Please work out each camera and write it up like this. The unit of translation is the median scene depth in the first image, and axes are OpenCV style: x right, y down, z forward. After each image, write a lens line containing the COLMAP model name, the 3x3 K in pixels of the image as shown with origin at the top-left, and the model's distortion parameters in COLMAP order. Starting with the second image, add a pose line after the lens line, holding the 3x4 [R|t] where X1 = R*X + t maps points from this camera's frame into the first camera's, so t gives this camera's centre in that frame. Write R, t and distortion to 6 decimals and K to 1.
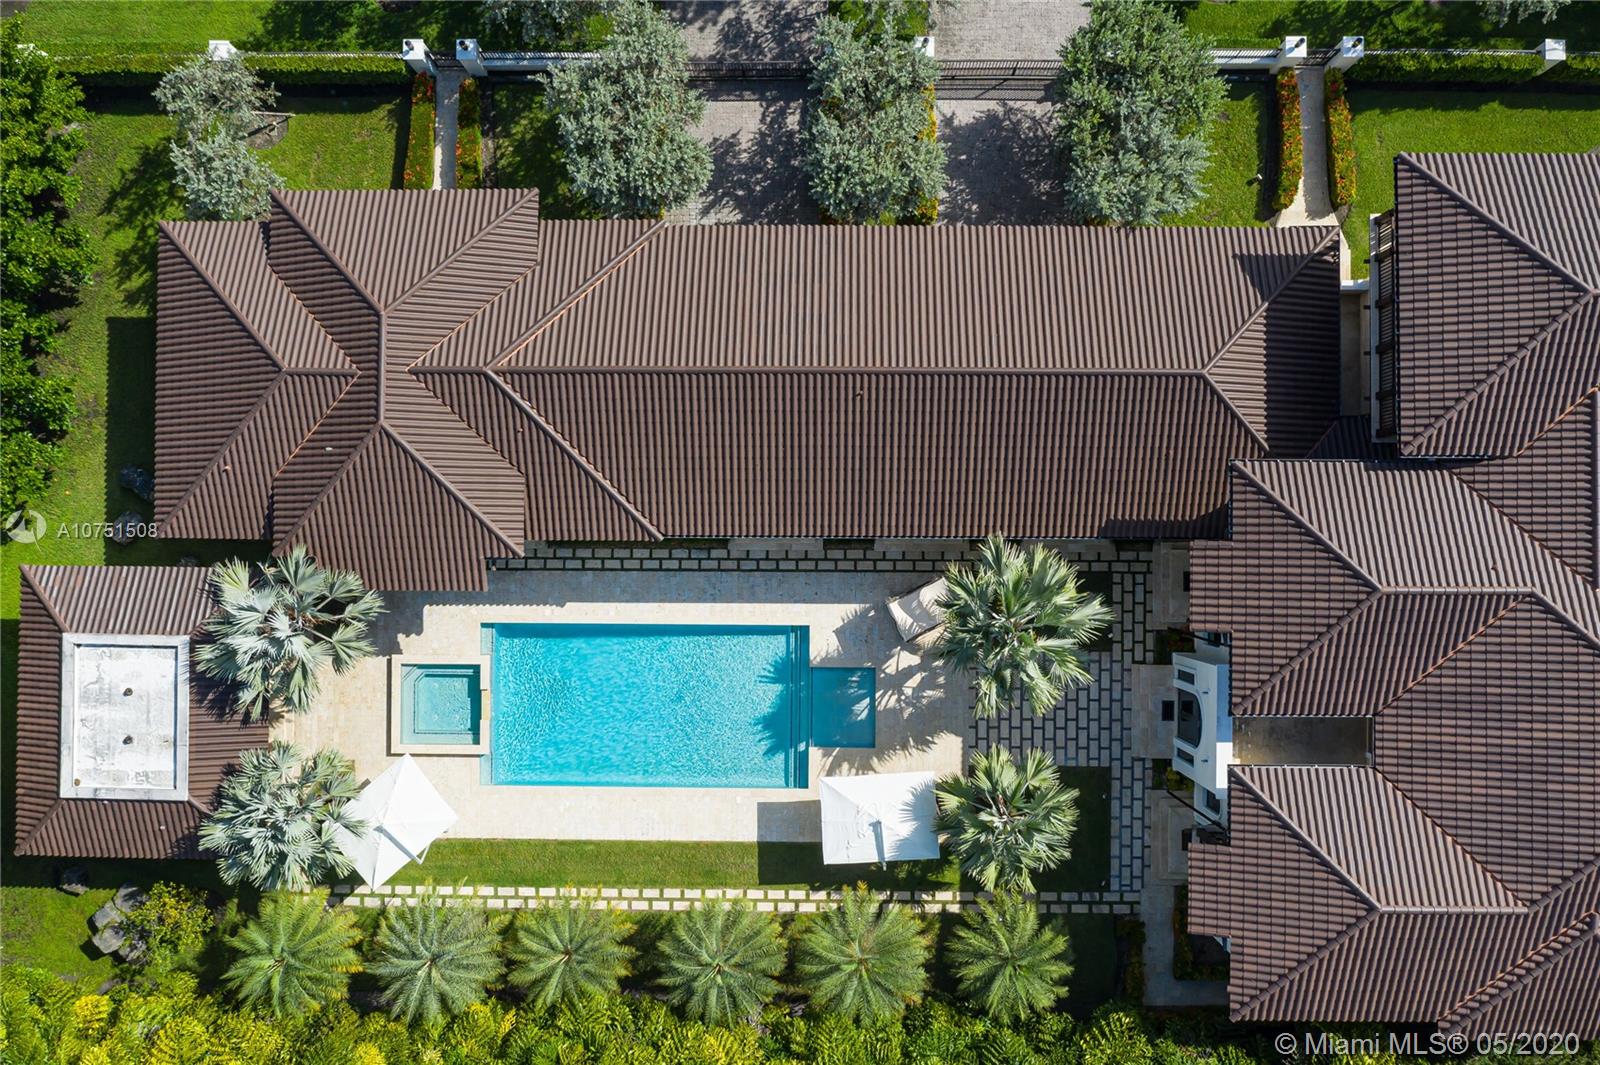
lens RADIAL K [[1243.1, 0, 805.9], [0, 1243.1, 539.1], [0, 0, 1]] dist [-0.036055, 0.060002]
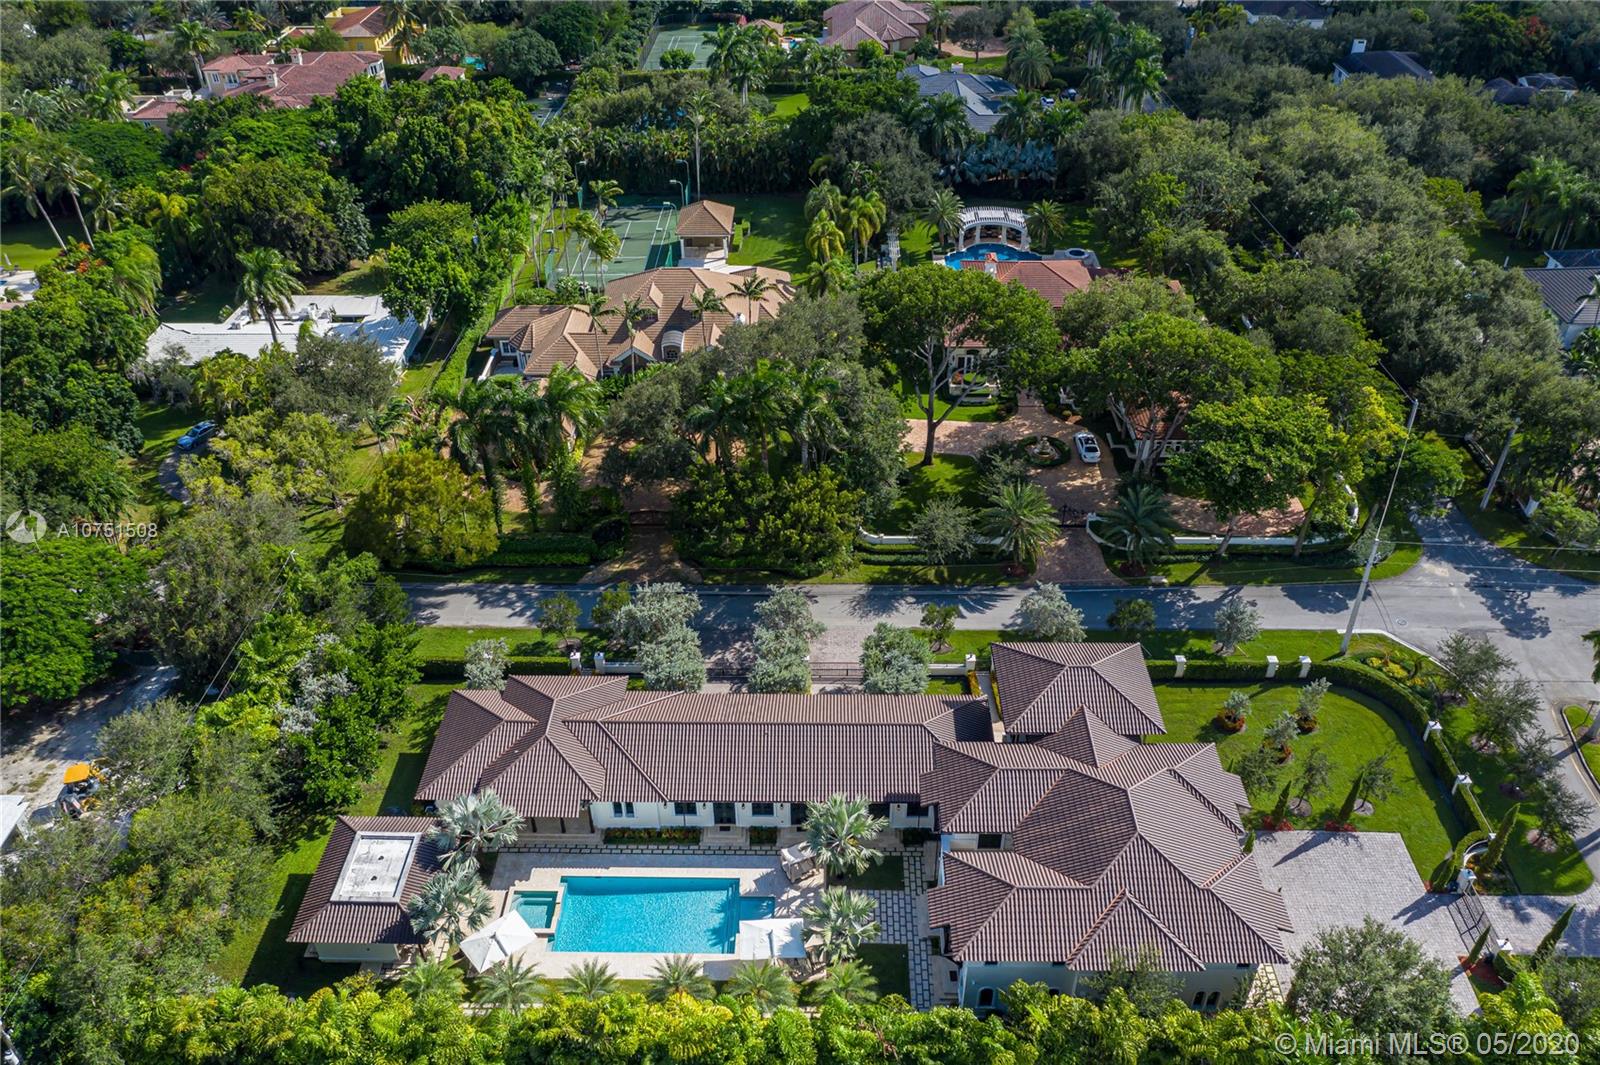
lens RADIAL K [[1243.1, 0, 805.9], [0, 1243.1, 539.1], [0, 0, 1]] dist [-0.036055, 0.060002]
pose [[0.999836, 0.017470, -0.004763, 0.100003], [-0.014391, 0.607003, -0.794569, 1.224830], [-0.010991, 0.794507, 0.607155, -0.514272]]
